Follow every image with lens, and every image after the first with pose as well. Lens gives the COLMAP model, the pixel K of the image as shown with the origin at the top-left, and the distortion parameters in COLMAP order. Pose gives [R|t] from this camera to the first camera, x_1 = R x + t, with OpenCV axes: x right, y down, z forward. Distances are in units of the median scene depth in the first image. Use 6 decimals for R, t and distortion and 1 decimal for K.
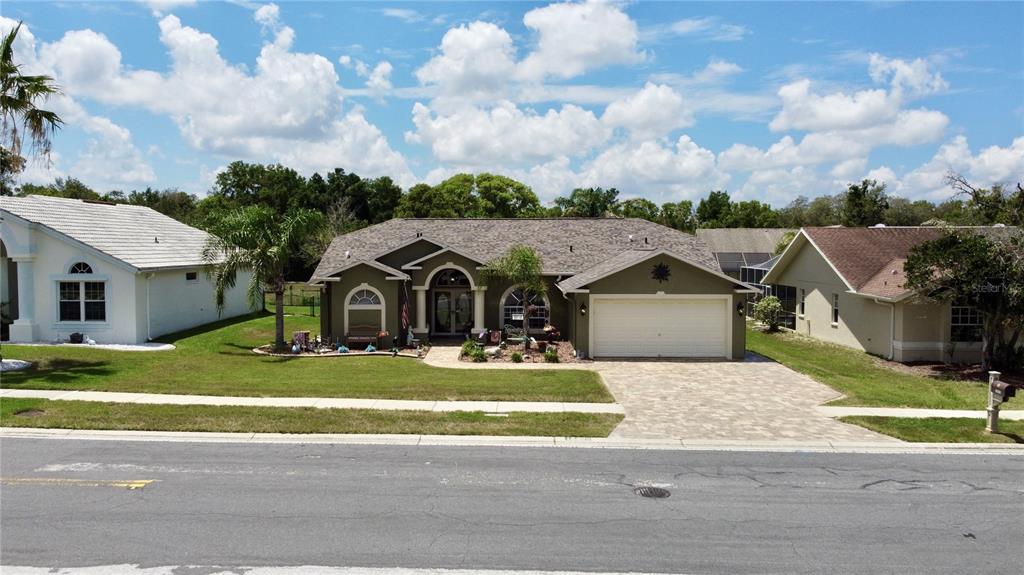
lens RADIAL K [[774.9, 0, 505.8], [0, 774.9, 285.6], [0, 0, 1]] dist [0.010778, -0.005202]
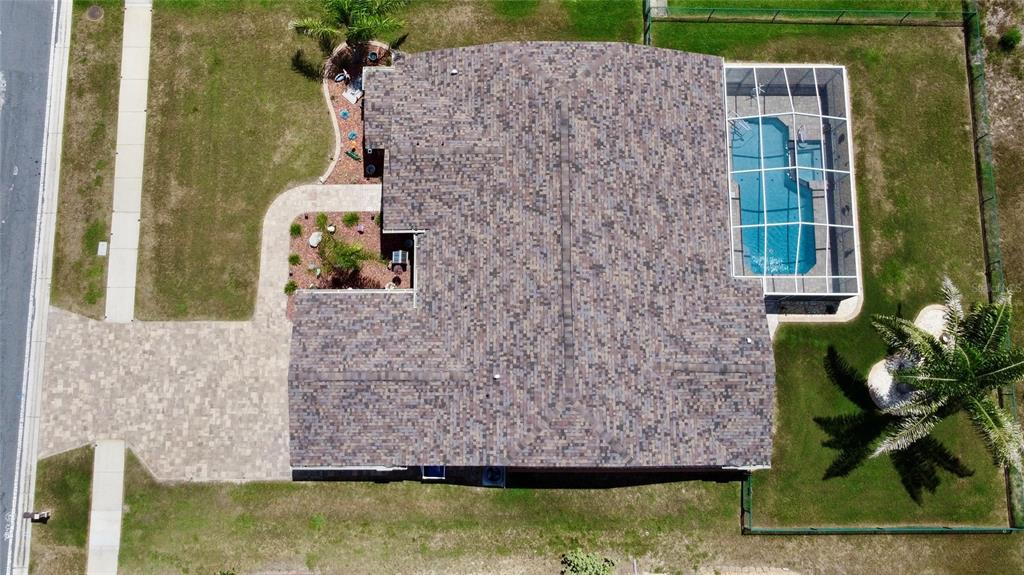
lens RADIAL K [[1131.5, 0, 493.0], [0, 1131.5, 181.6], [0, 0, 1]] dist [0.016760, 0.000000]
pose [[0.015788, 0.977151, -0.211959, 0.248396], [-0.069881, 0.212545, 0.974649, -1.520667], [0.997430, -0.000576, 0.071640, 1.048386]]
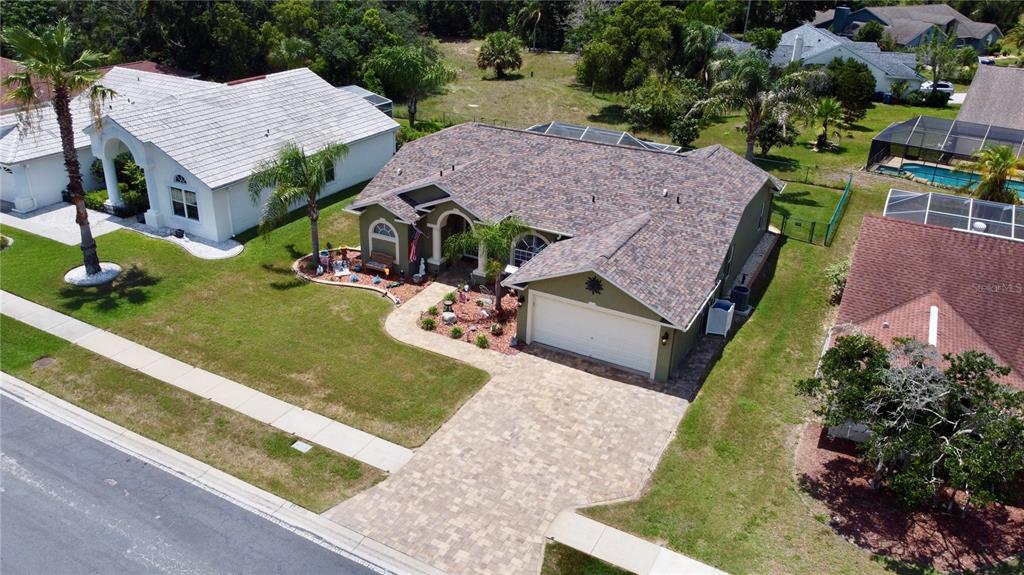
lens RADIAL K [[774.9, 0, 506.7], [0, 774.9, 282.9], [0, 0, 1]] dist [0.010778, -0.005202]
pose [[0.891128, 0.216290, -0.398886, 0.448543], [-0.054748, 0.923912, 0.378668, -0.352816], [0.450438, -0.315603, 0.835165, 0.108479]]
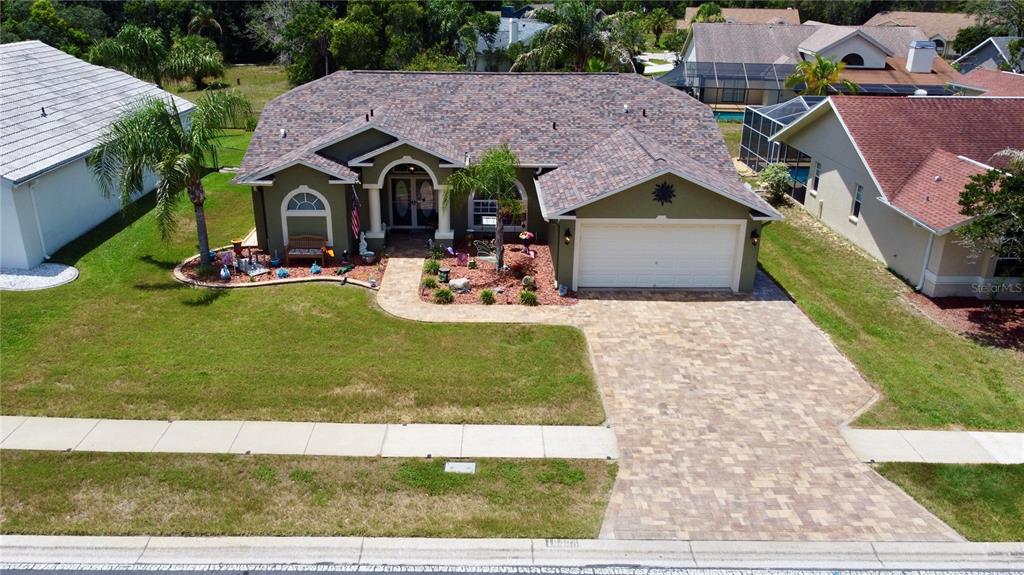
lens RADIAL K [[774.9, 0, 505.9], [0, 774.9, 282.8], [0, 0, 1]] dist [0.010778, -0.005202]
pose [[0.999422, -0.000234, 0.033995, 0.004606], [-0.010420, 0.949732, 0.312890, -0.164658], [-0.032359, -0.313064, 0.949181, 0.177514]]
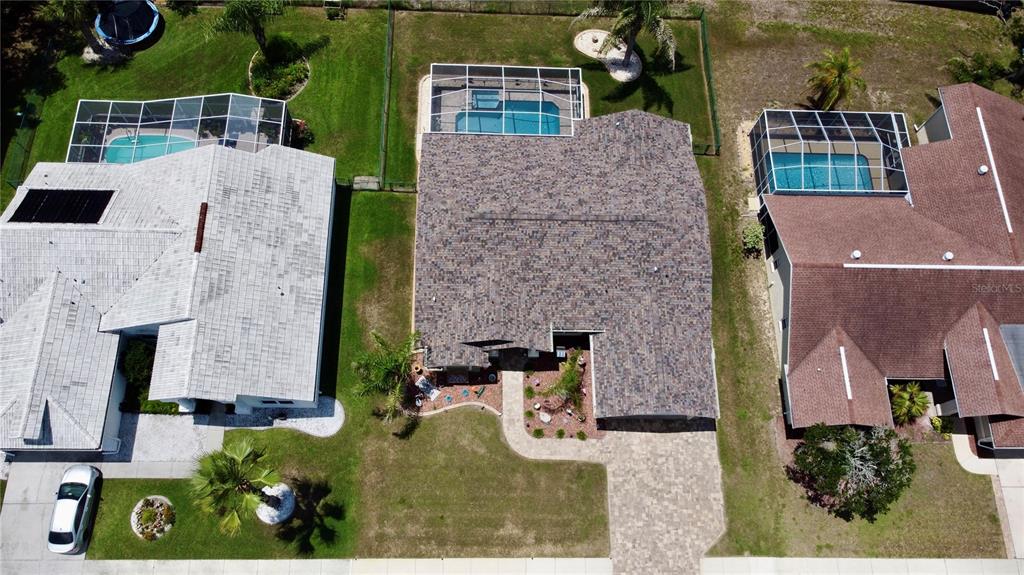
lens RADIAL K [[774.9, 0, 508.4], [0, 774.9, 285.0], [0, 0, 1]] dist [0.010778, -0.005202]
pose [[0.998142, 0.001625, 0.060909, -0.176017], [-0.056425, 0.401914, 0.913937, -1.367850], [-0.022995, -0.915676, 0.401259, 0.553363]]
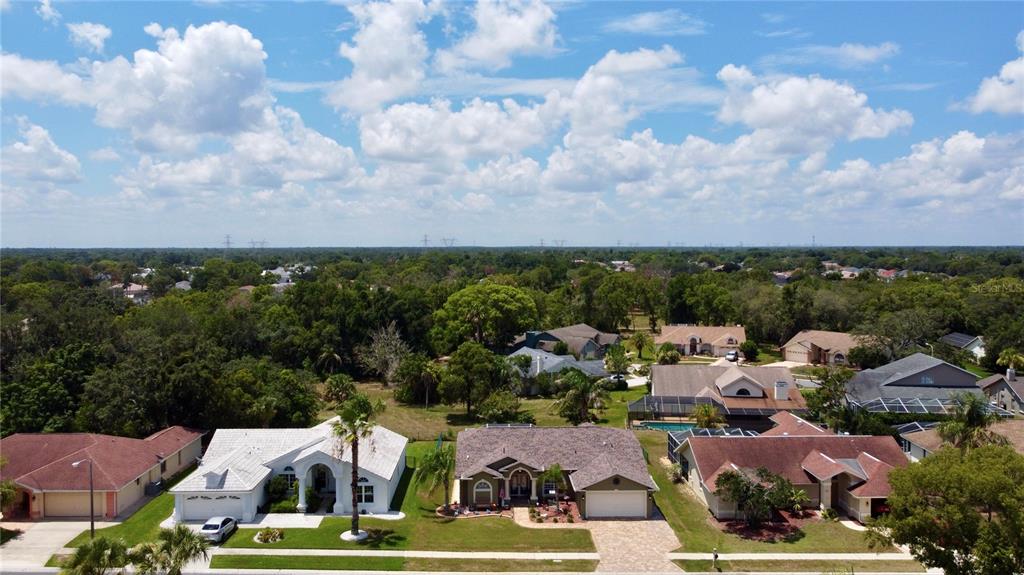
lens RADIAL K [[828.0, 0, 507.2], [0, 828.0, 285.0], [0, 0, 1]] dist [-0.005515, 0.000347]
pose [[0.999479, -0.003344, 0.032102, -0.186267], [0.003486, 0.999984, -0.004367, -0.540599], [-0.032087, 0.004476, 0.999475, -1.338713]]
